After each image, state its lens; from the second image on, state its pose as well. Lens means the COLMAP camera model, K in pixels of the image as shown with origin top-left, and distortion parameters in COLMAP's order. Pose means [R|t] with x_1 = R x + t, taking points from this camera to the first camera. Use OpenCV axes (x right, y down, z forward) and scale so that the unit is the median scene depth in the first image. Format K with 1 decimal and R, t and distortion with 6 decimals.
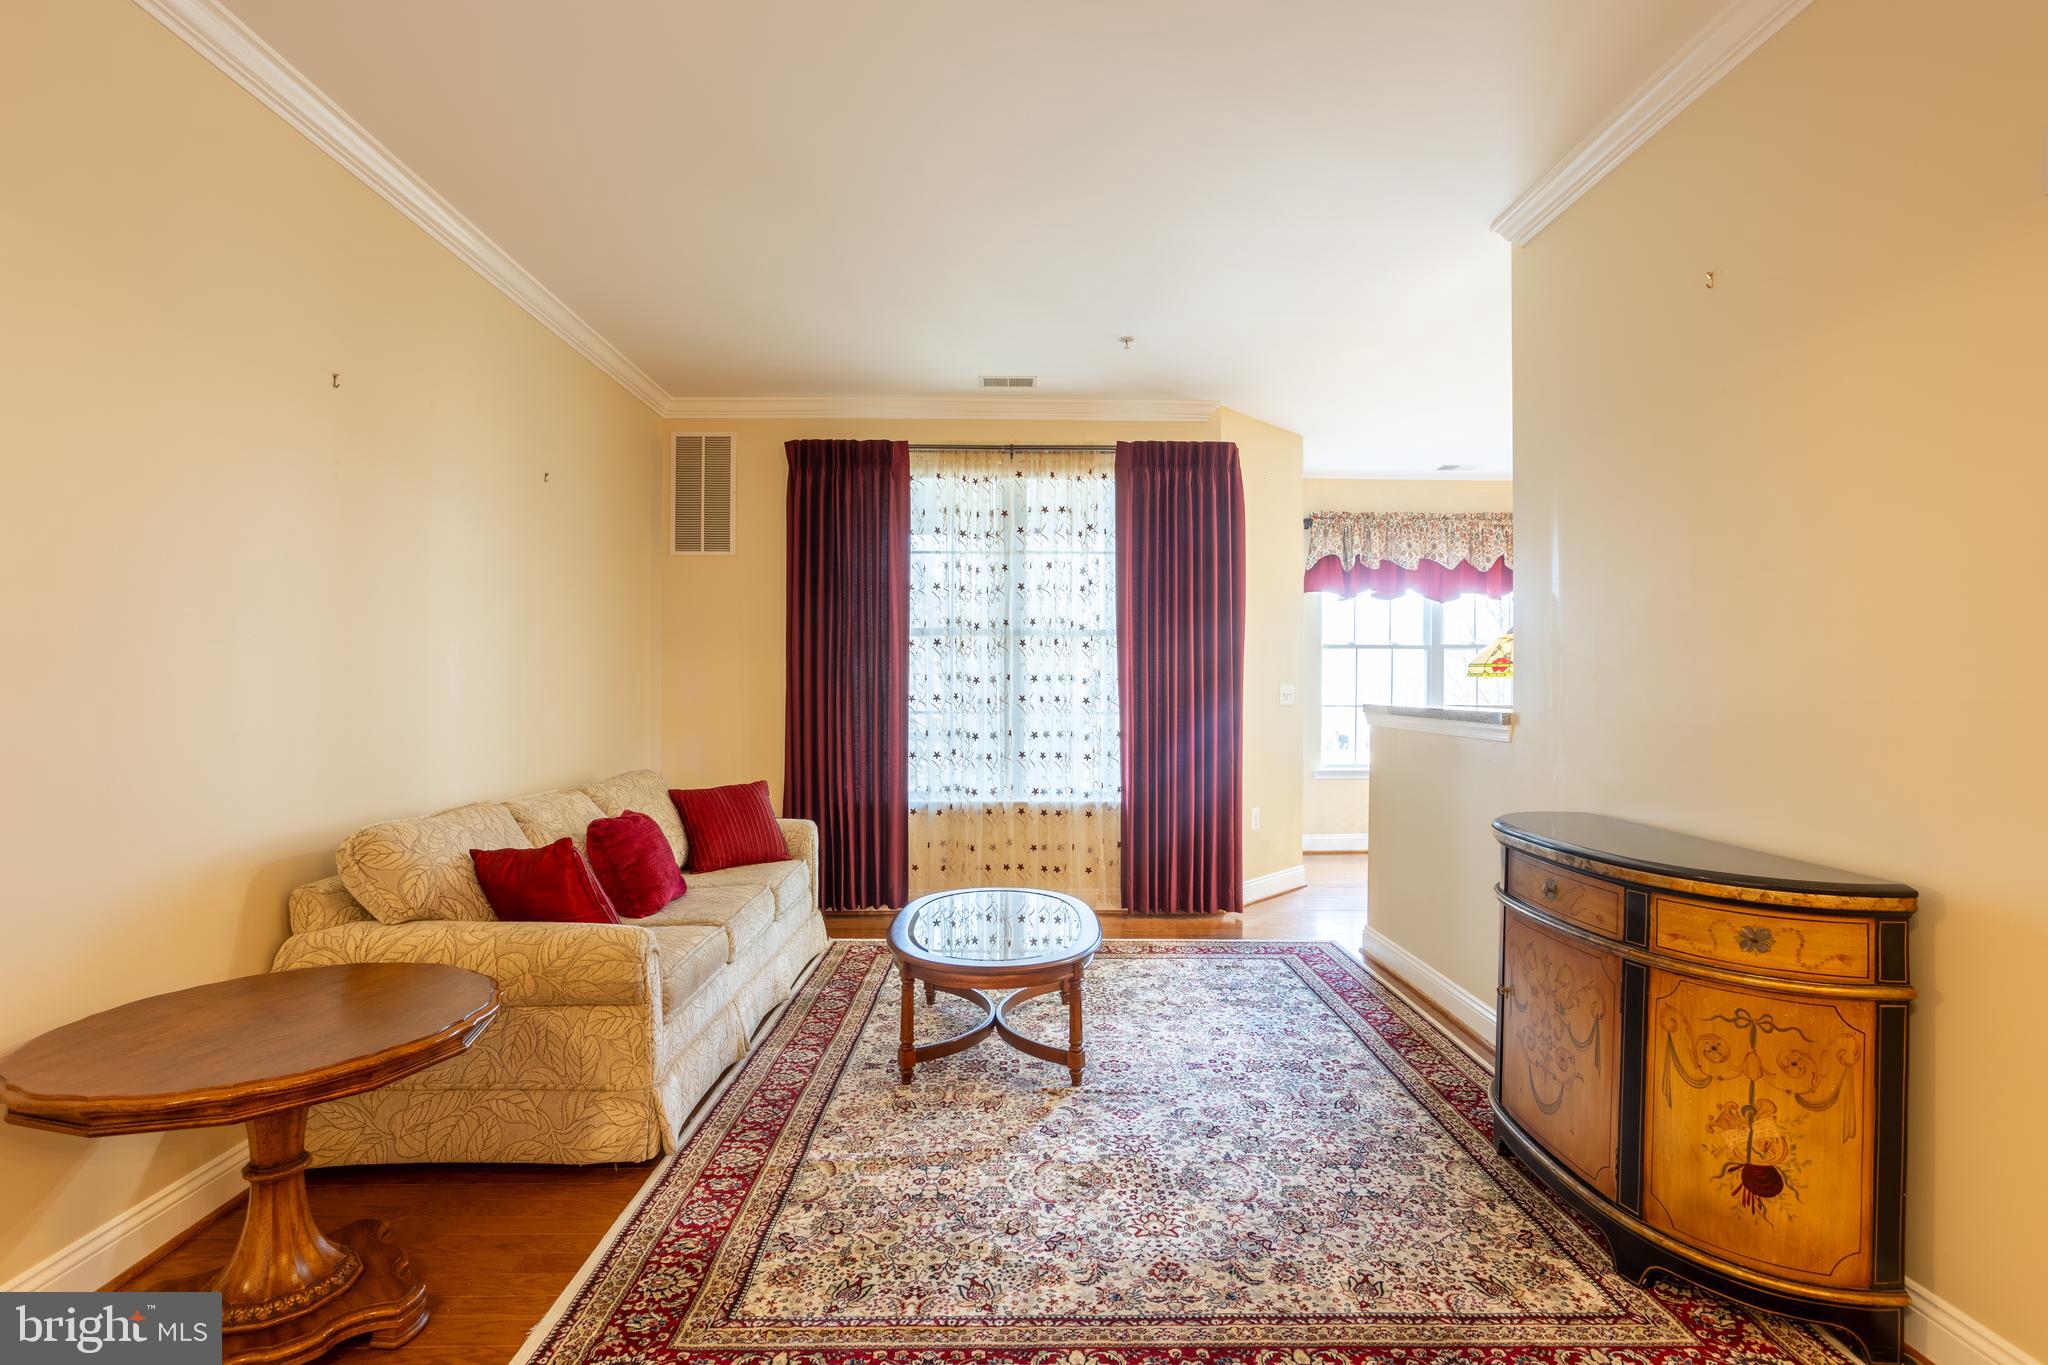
lens RADIAL K [[1031.6, 0, 1020.9], [0, 1031.6, 691.6], [0, 0, 1]] dist [-0.055220, 0.032236]
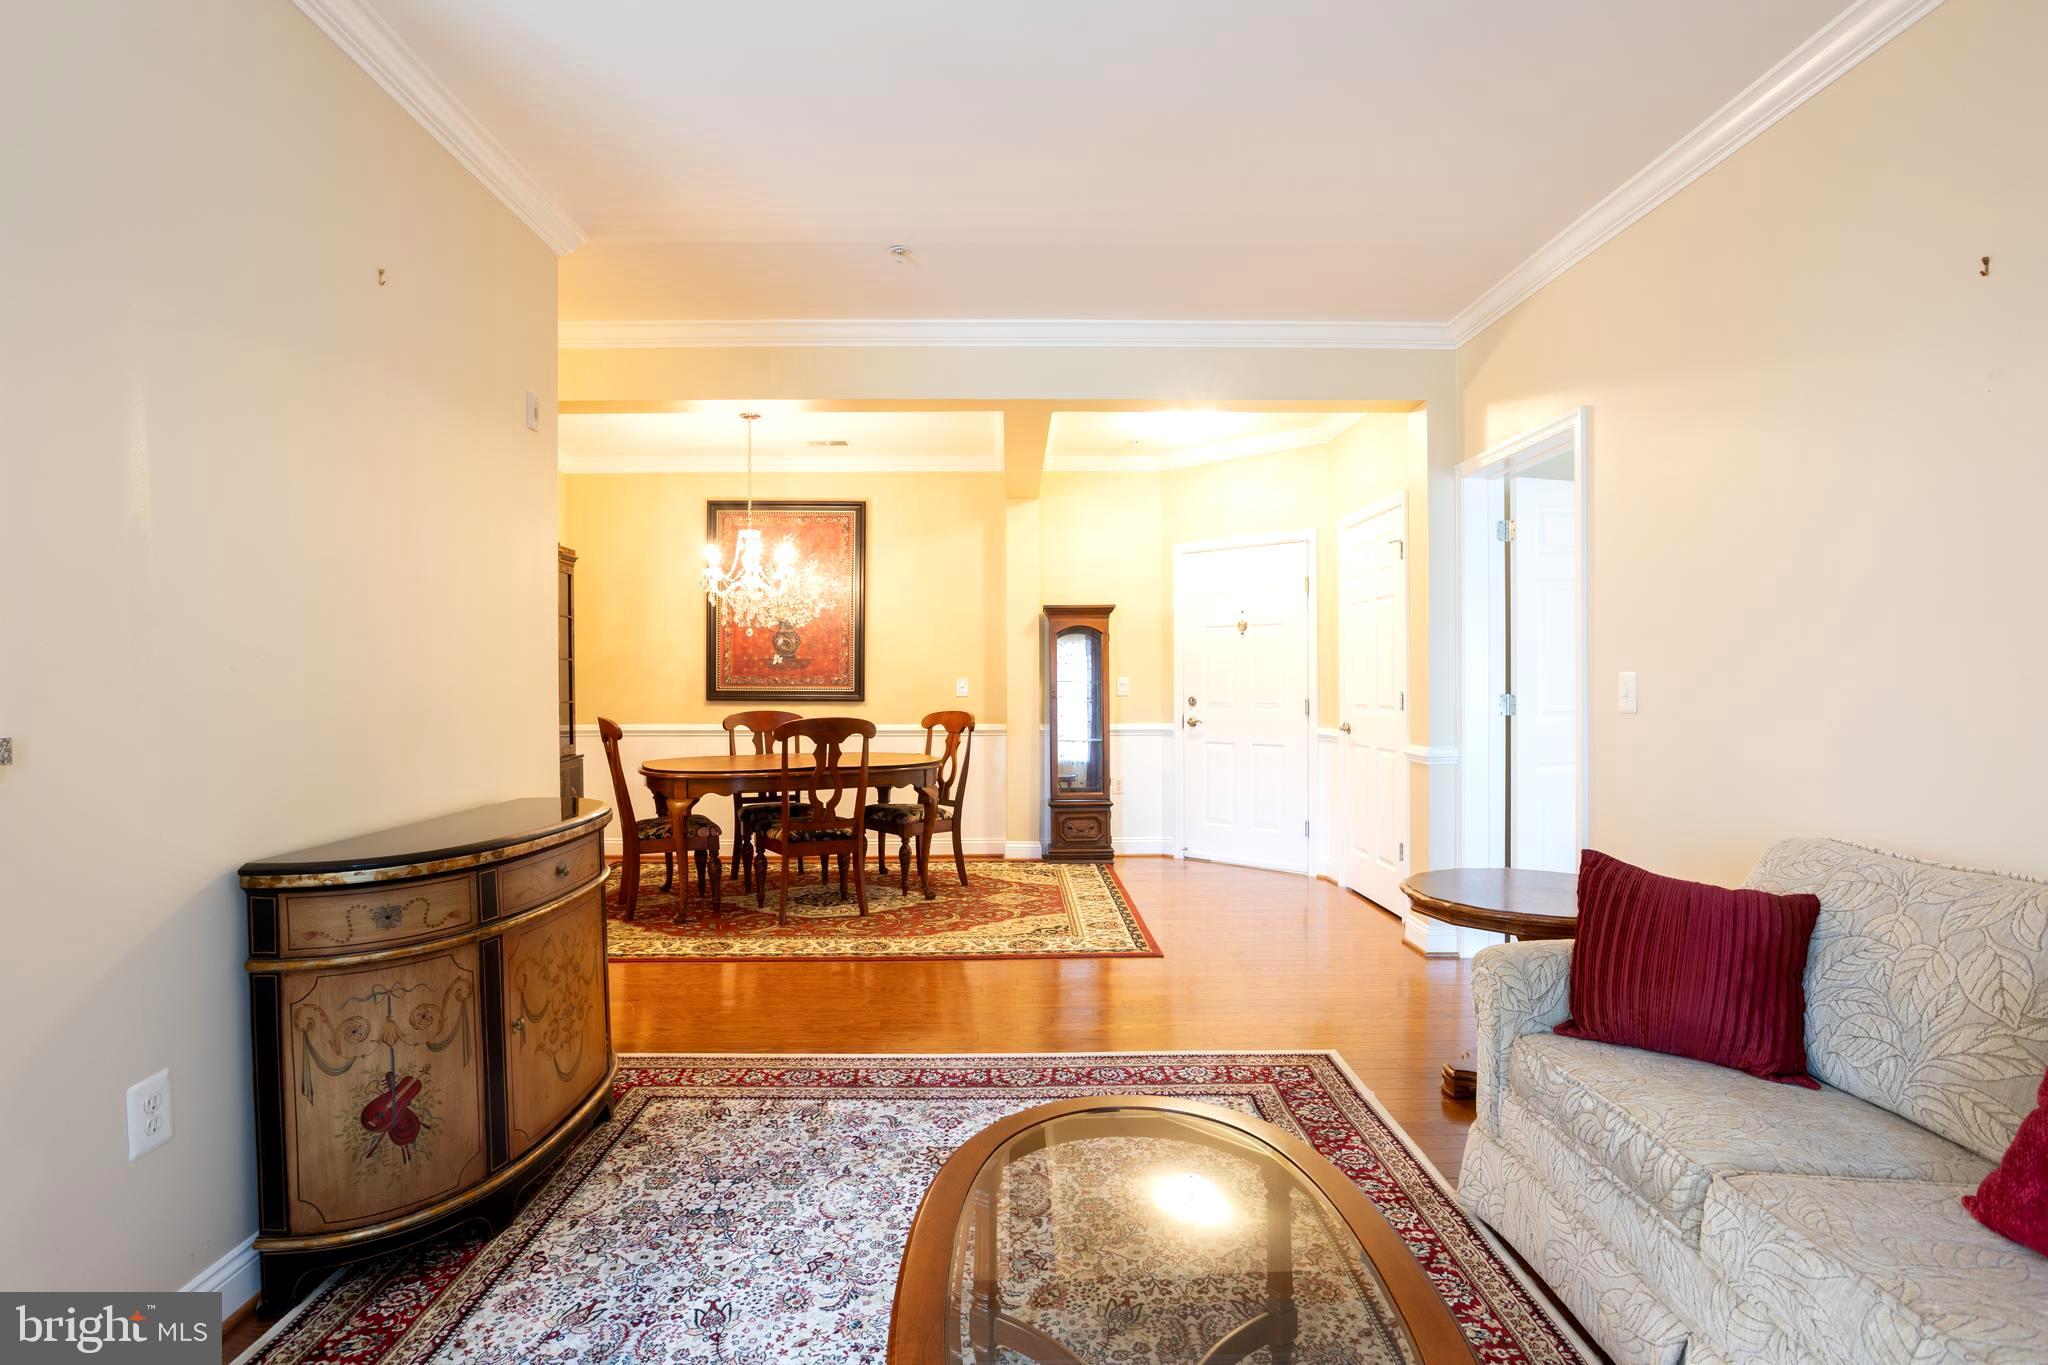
lens RADIAL K [[1031.6, 0, 1022.9], [0, 1031.6, 690.0], [0, 0, 1]] dist [-0.055220, 0.032236]
pose [[-0.999995, 0.002320, -0.002265, 0.035718], [0.002280, 0.999848, 0.017274, -0.008208], [0.002305, 0.017269, -0.999848, 1.676948]]
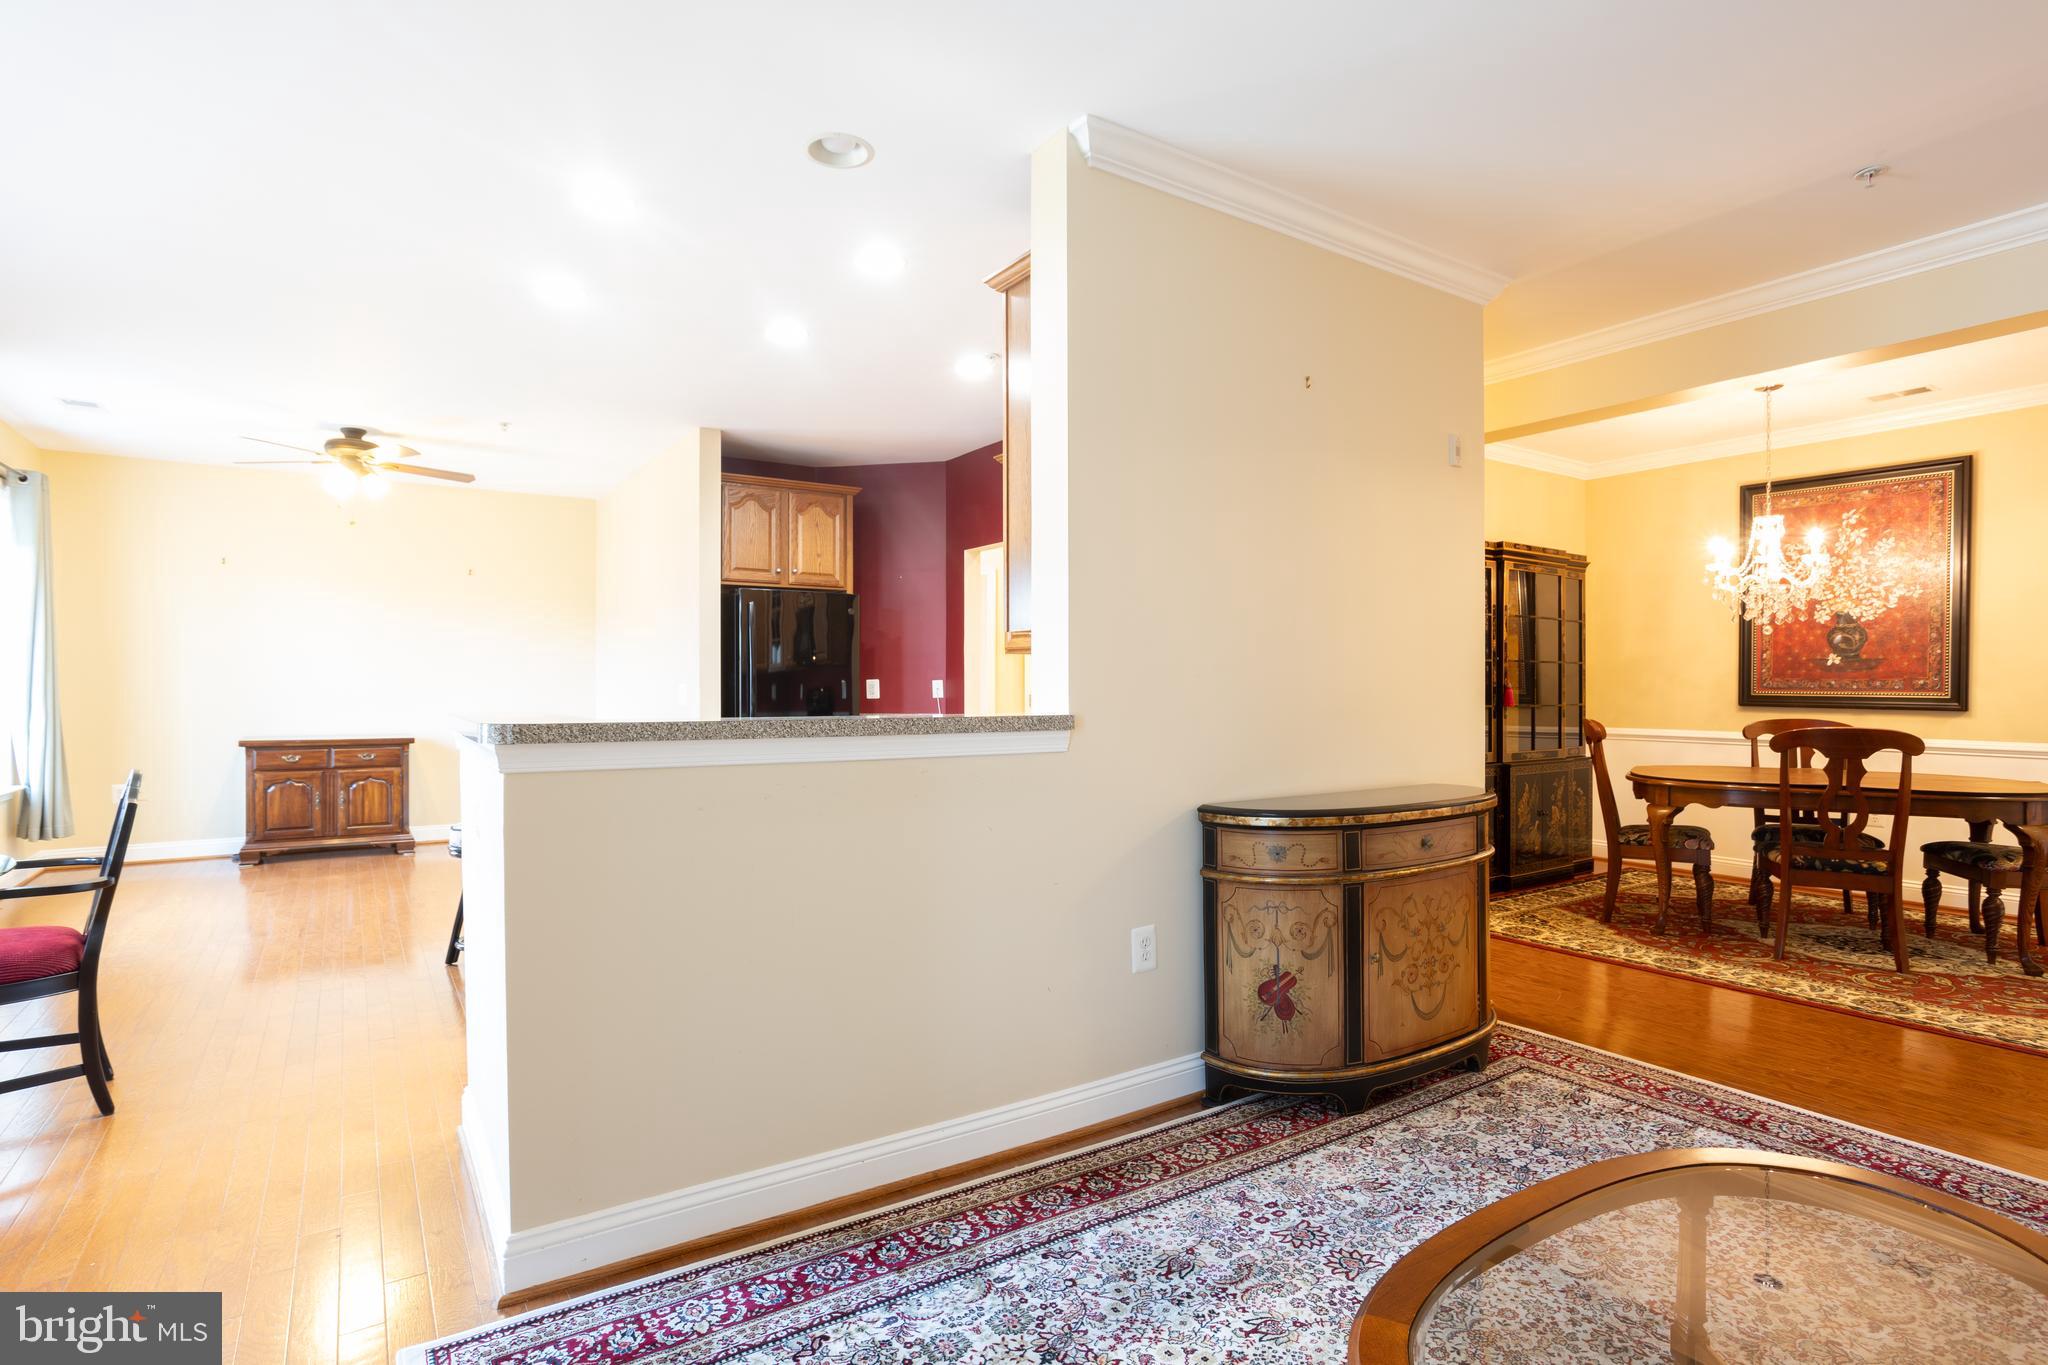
lens RADIAL K [[1031.6, 0, 1021.6], [0, 1031.6, 694.3], [0, 0, 1]] dist [-0.055220, 0.032236]
pose [[-0.536947, -0.008287, 0.843575, -0.227045], [0.006625, 0.999879, 0.014039, -0.009113], [-0.843590, 0.013127, -0.536828, 1.715451]]
